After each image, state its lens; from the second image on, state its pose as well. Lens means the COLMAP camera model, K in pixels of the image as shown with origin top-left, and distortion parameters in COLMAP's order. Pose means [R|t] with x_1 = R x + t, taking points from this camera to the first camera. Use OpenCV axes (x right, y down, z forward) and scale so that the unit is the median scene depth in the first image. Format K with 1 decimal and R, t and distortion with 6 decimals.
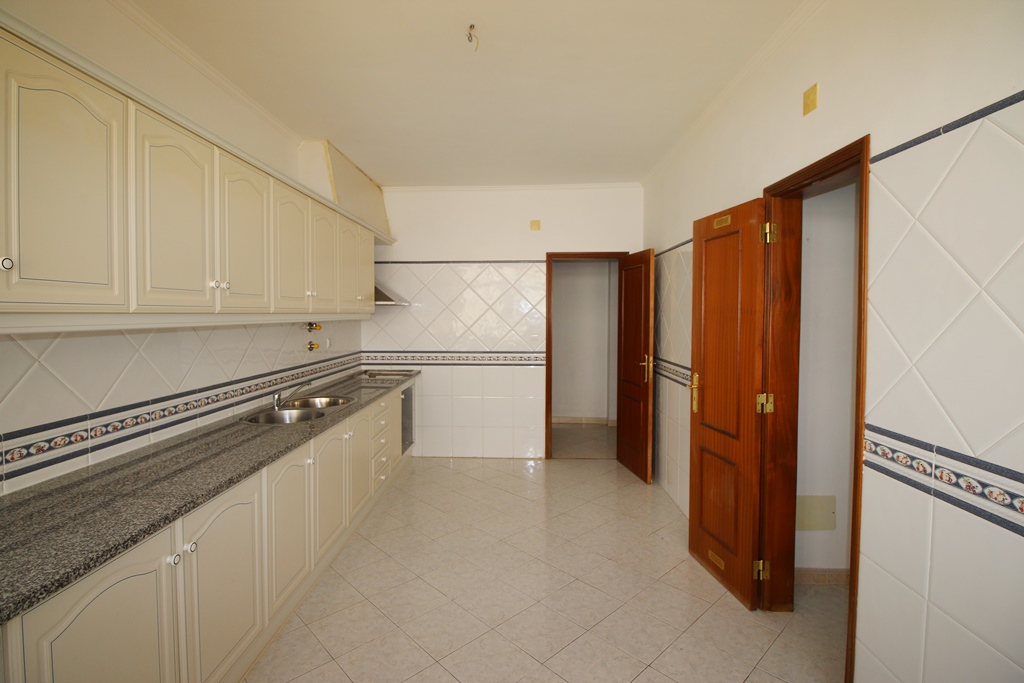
lens RADIAL K [[480.2, 0, 512.7], [0, 480.2, 328.9], [0, 0, 1]] dist [0.000939, -0.012409]
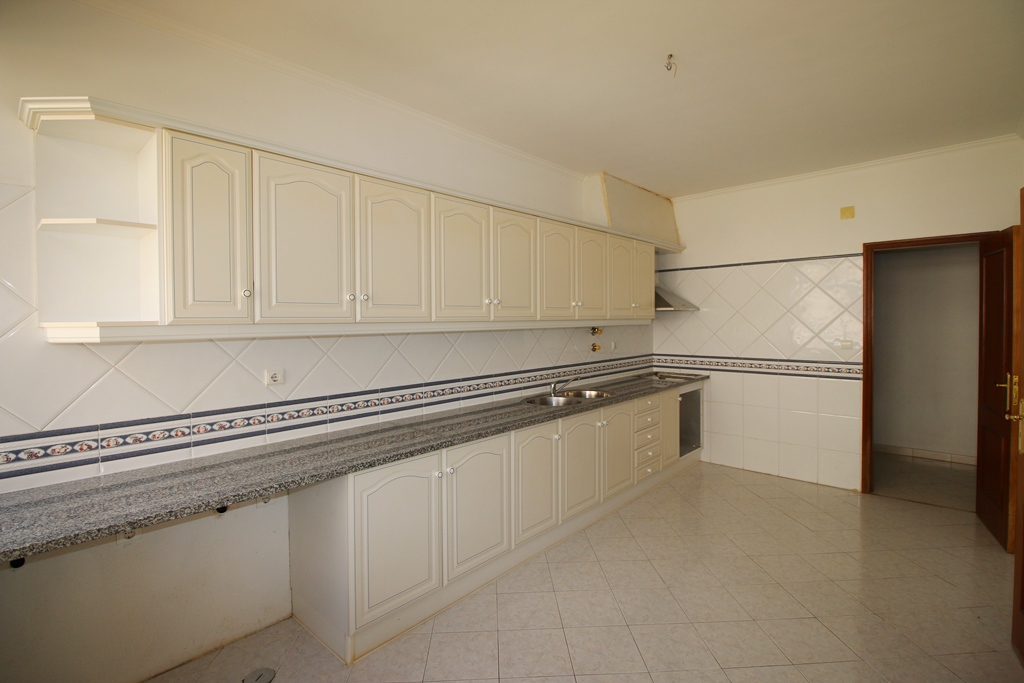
lens RADIAL K [[480.2, 0, 512.7], [0, 480.2, 328.9], [0, 0, 1]] dist [0.000939, -0.012409]
pose [[0.757666, 0.004374, -0.652628, 0.163507], [-0.010154, 0.999936, -0.005087, -0.001270], [0.652563, 0.010481, 0.757662, -0.022310]]
